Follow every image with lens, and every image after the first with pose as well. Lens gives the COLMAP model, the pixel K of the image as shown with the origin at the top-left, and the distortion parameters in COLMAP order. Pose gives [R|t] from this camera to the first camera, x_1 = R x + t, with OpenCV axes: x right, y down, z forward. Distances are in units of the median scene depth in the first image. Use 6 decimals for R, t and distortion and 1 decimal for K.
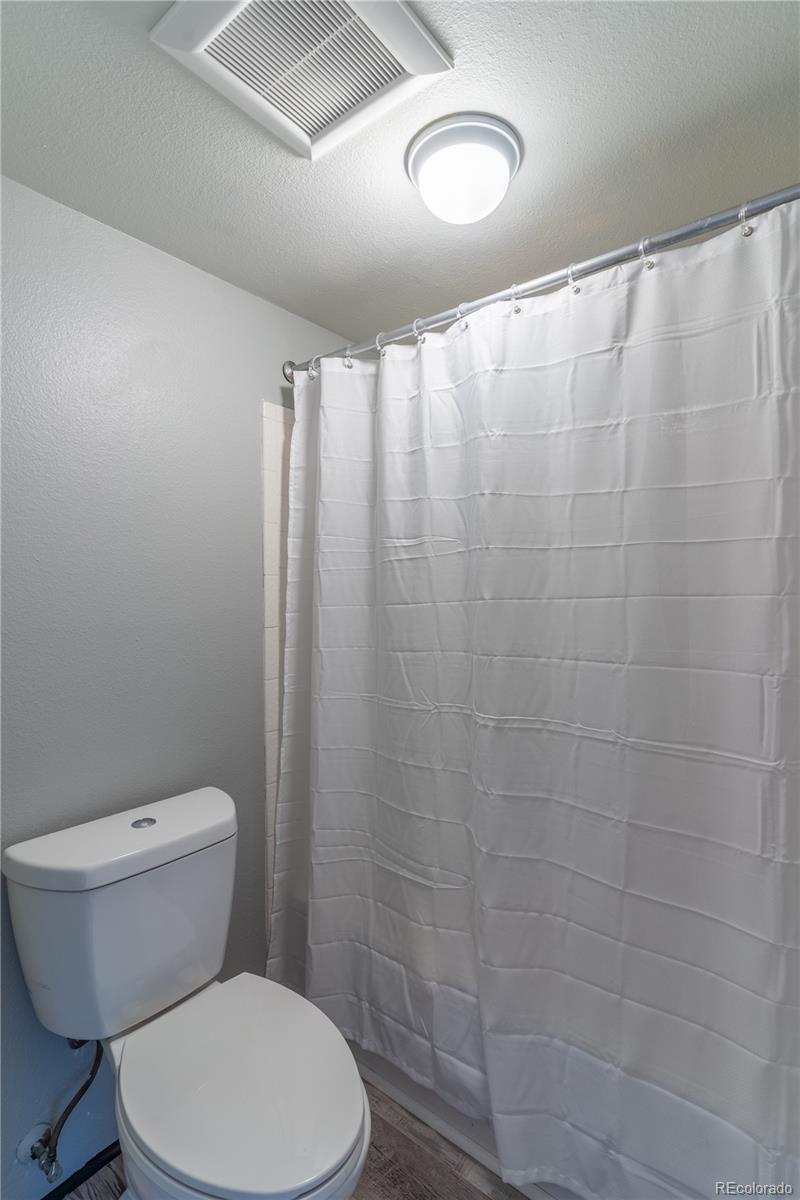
lens RADIAL K [[585.1, 0, 402.6], [0, 585.1, 593.4], [0, 0, 1]] dist [0.003838, 0.000100]
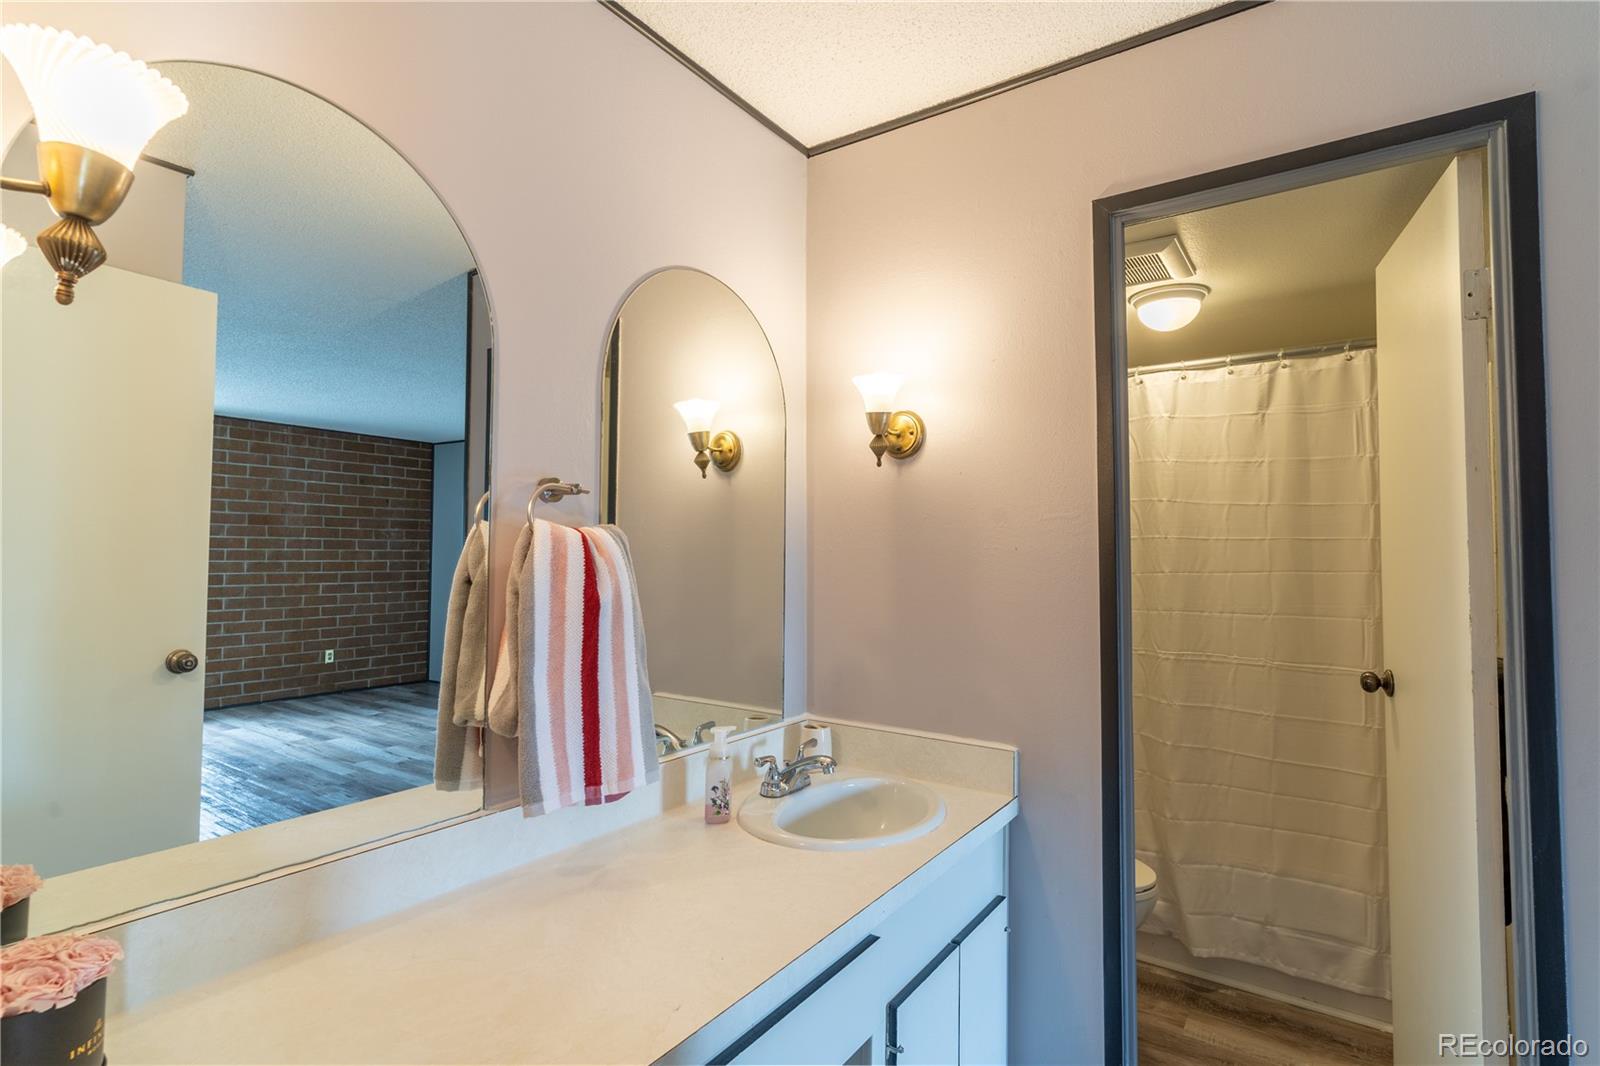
lens RADIAL K [[794.0, 0, 789.9], [0, 794.0, 529.5], [0, 0, 1]] dist [0.000851, 0.000380]
pose [[0.998449, 0.010940, 0.054583, -1.010166], [-0.008949, 0.999290, -0.036586, -0.018795], [-0.054944, 0.036040, 0.997839, -1.045594]]
